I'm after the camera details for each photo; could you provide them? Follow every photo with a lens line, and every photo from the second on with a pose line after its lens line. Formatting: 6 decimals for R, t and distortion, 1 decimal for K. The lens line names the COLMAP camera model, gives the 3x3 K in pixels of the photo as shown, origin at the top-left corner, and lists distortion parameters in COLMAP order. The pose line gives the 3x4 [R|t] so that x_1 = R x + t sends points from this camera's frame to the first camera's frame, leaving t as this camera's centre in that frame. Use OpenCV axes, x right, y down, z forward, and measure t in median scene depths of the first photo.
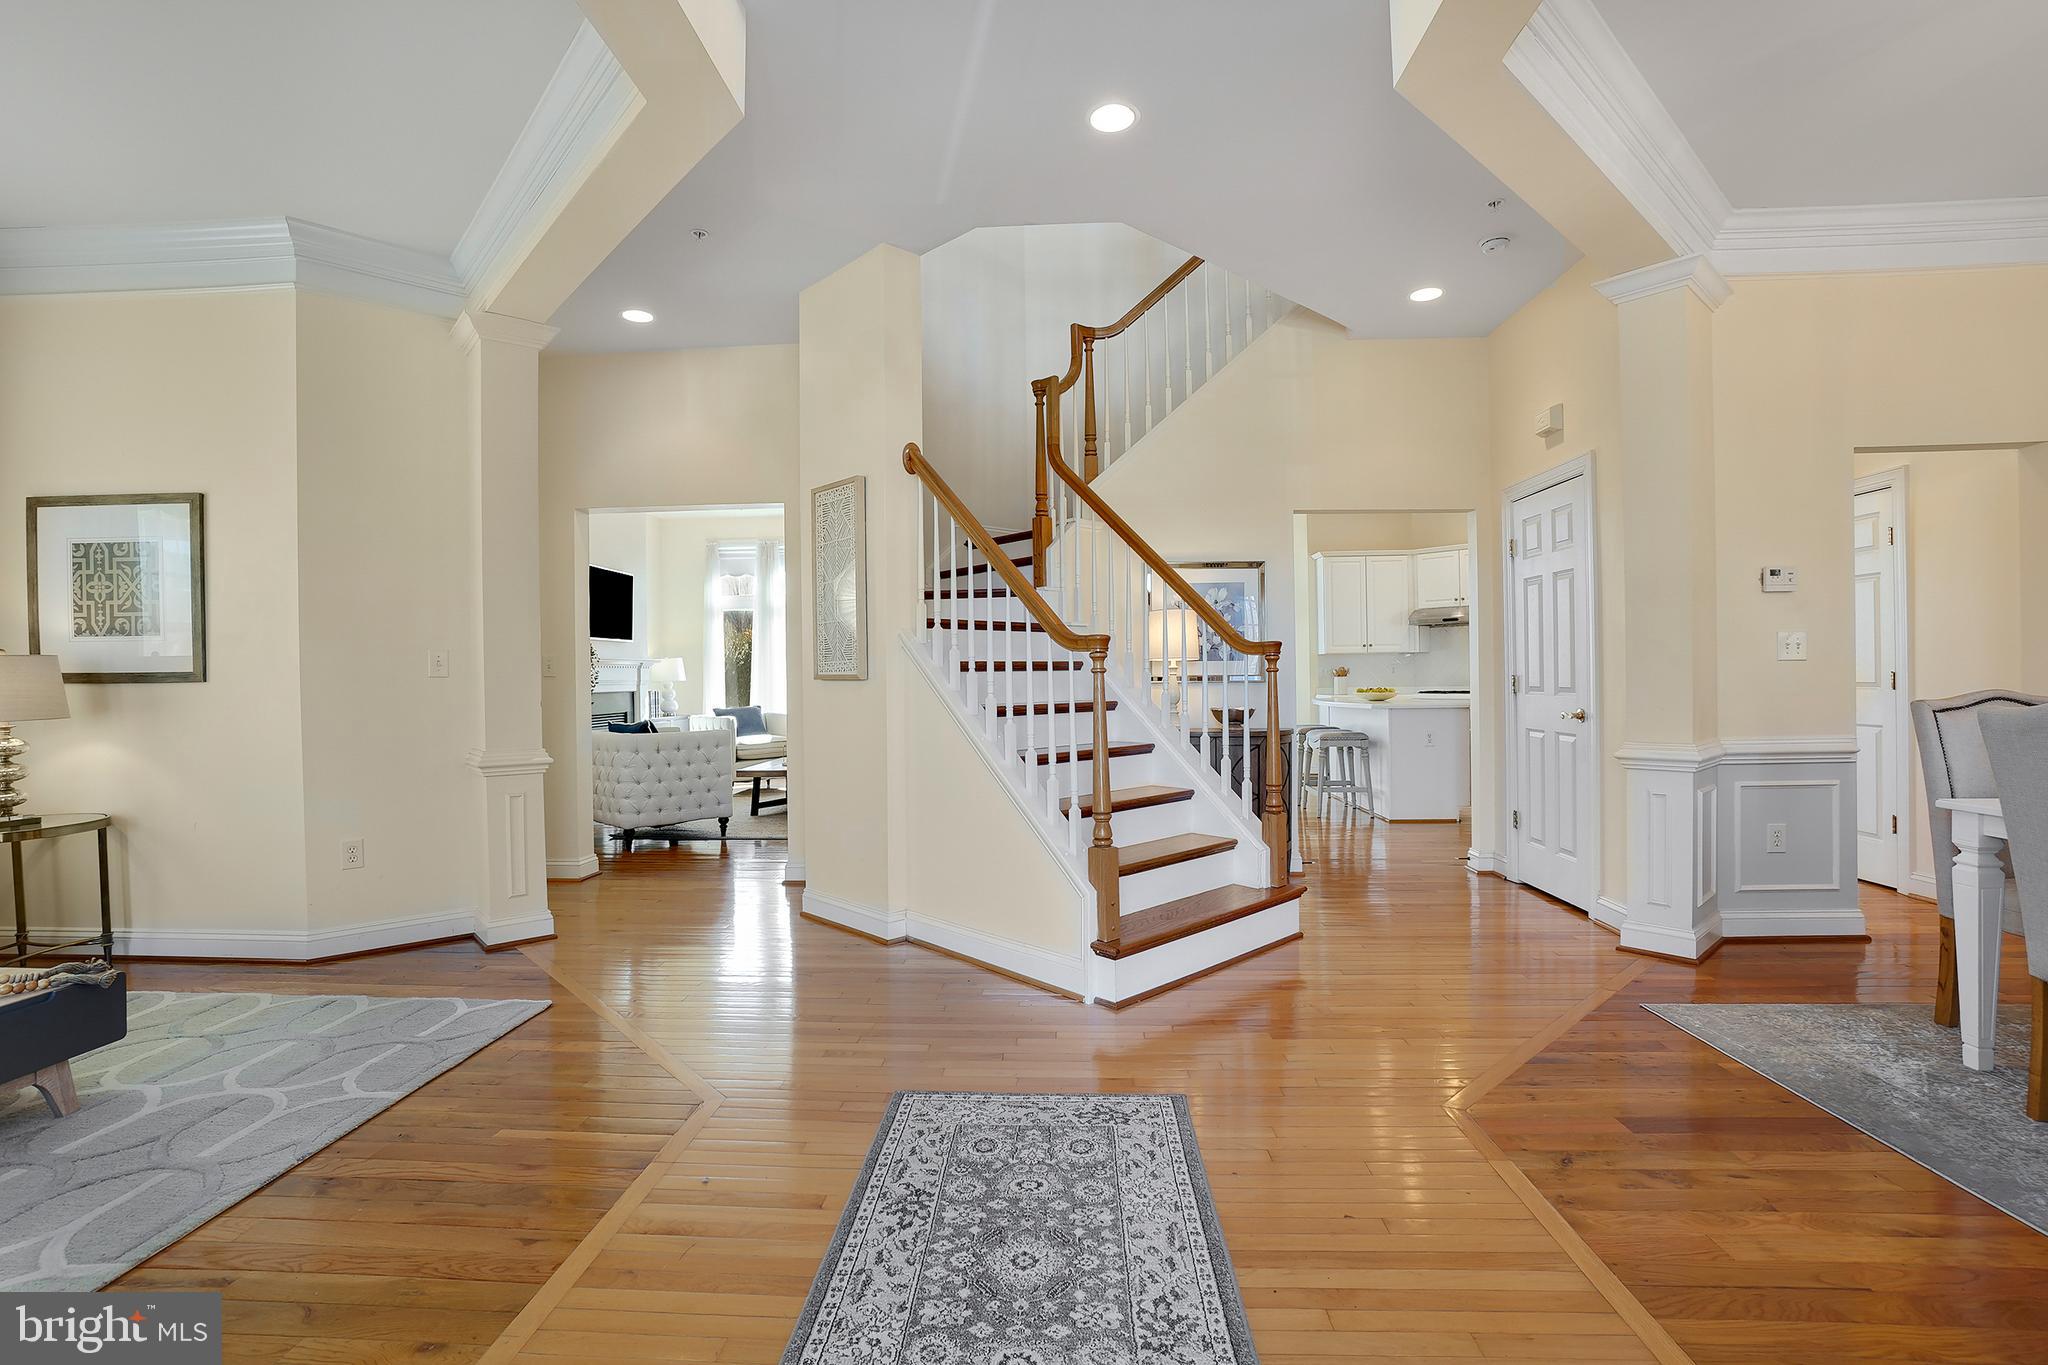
lens RADIAL K [[932.3, 0, 1016.0], [0, 932.3, 680.8], [0, 0, 1]] dist [-0.063413, 0.028226]
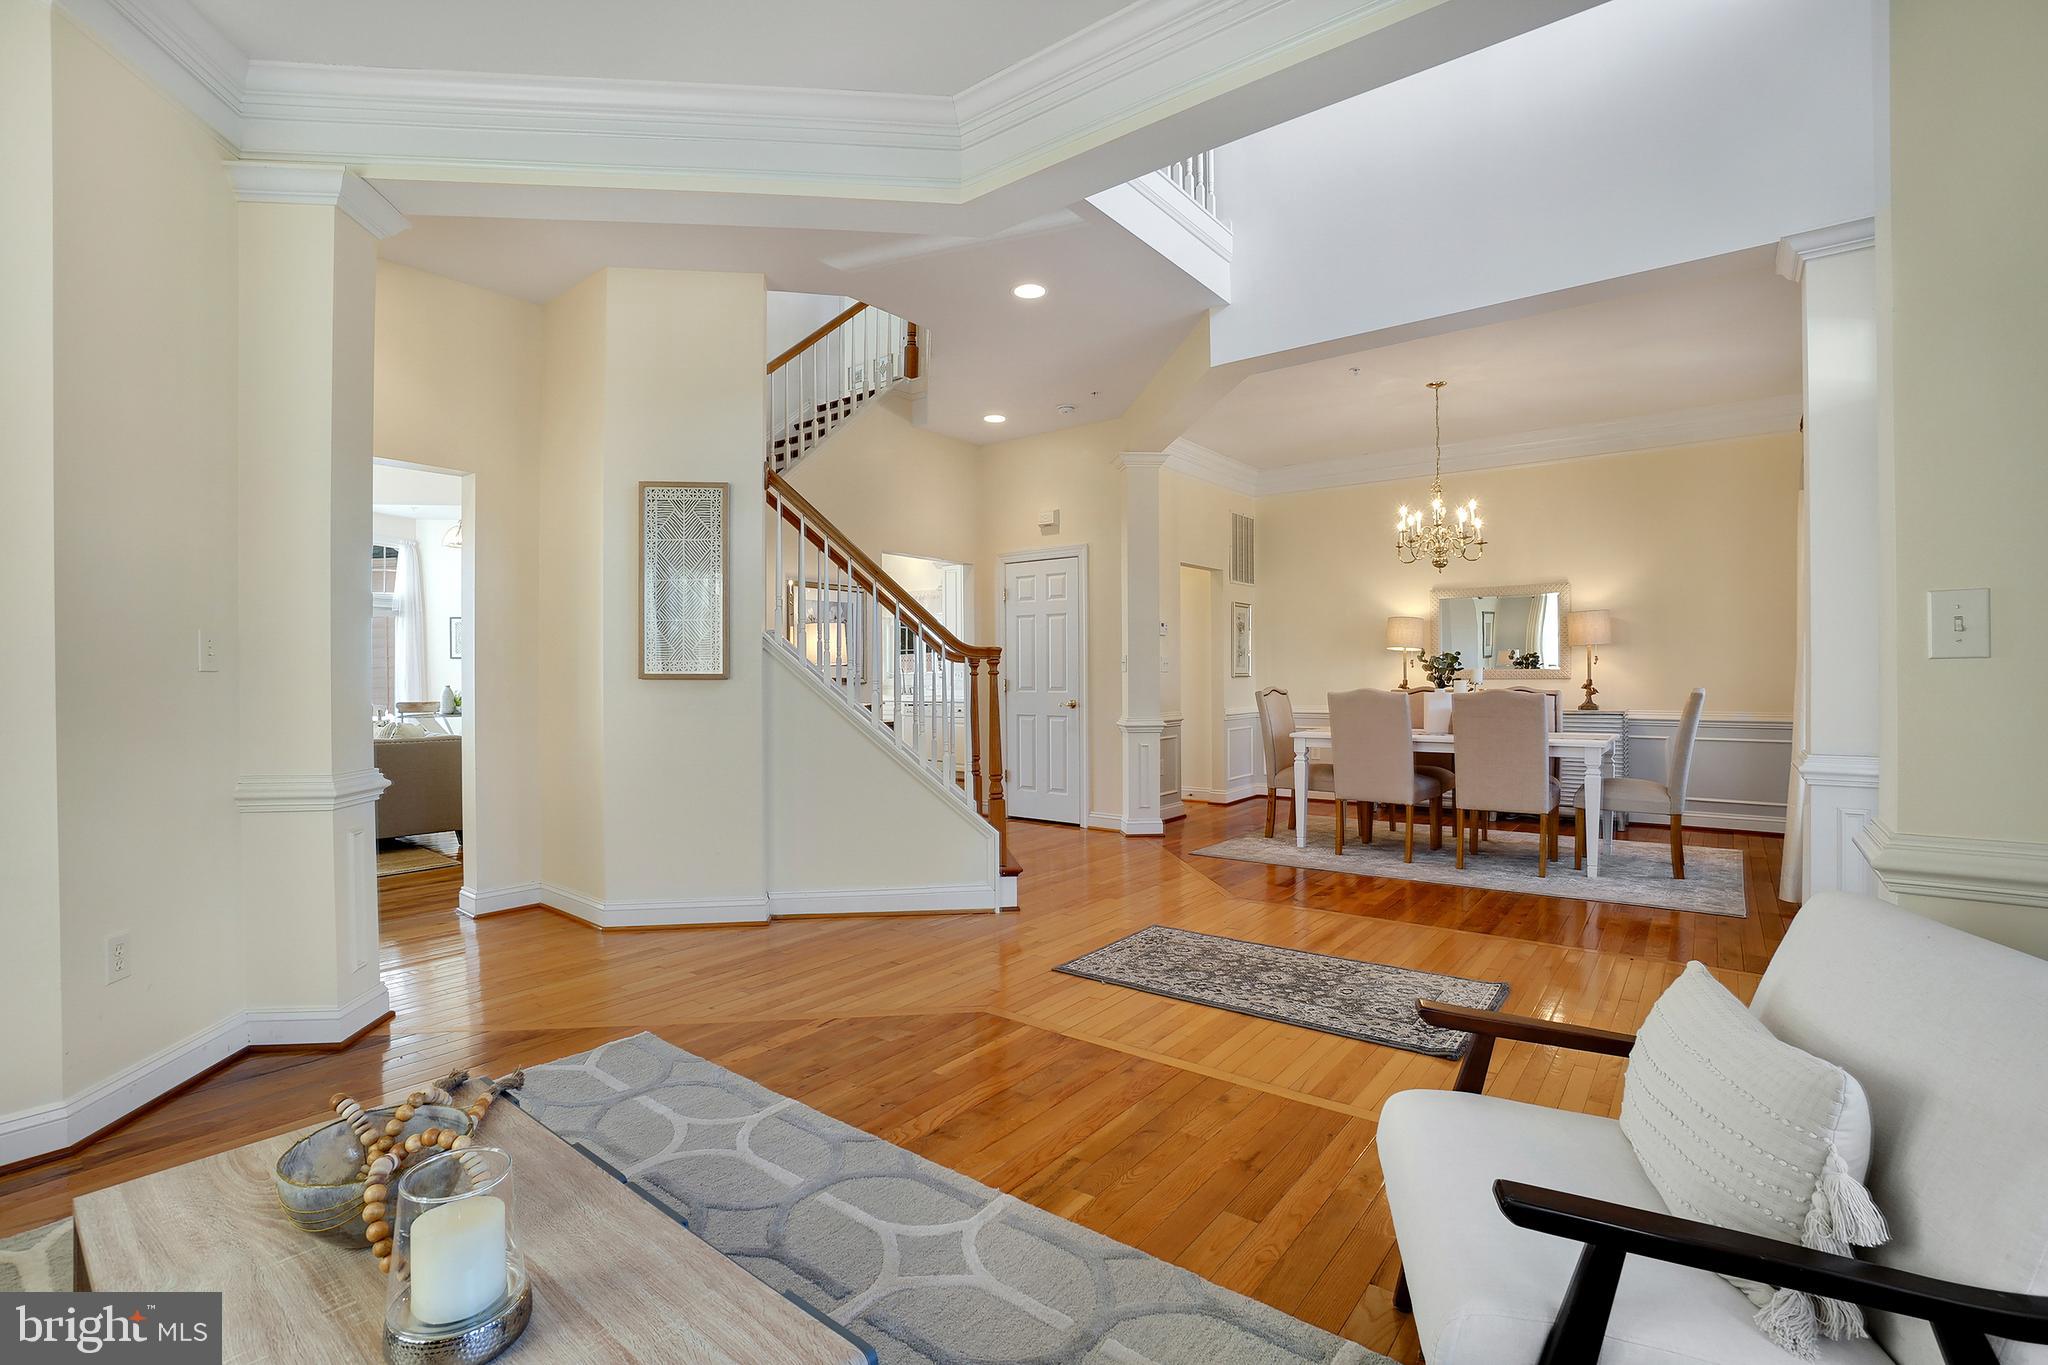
lens RADIAL K [[932.3, 0, 1016.0], [0, 932.3, 680.8], [0, 0, 1]] dist [-0.063413, 0.028226]
pose [[0.565346, 0.006482, 0.824829, -1.504607], [-0.002244, 0.999978, -0.006321, 0.011780], [-0.824851, 0.001722, 0.565348, 0.265206]]
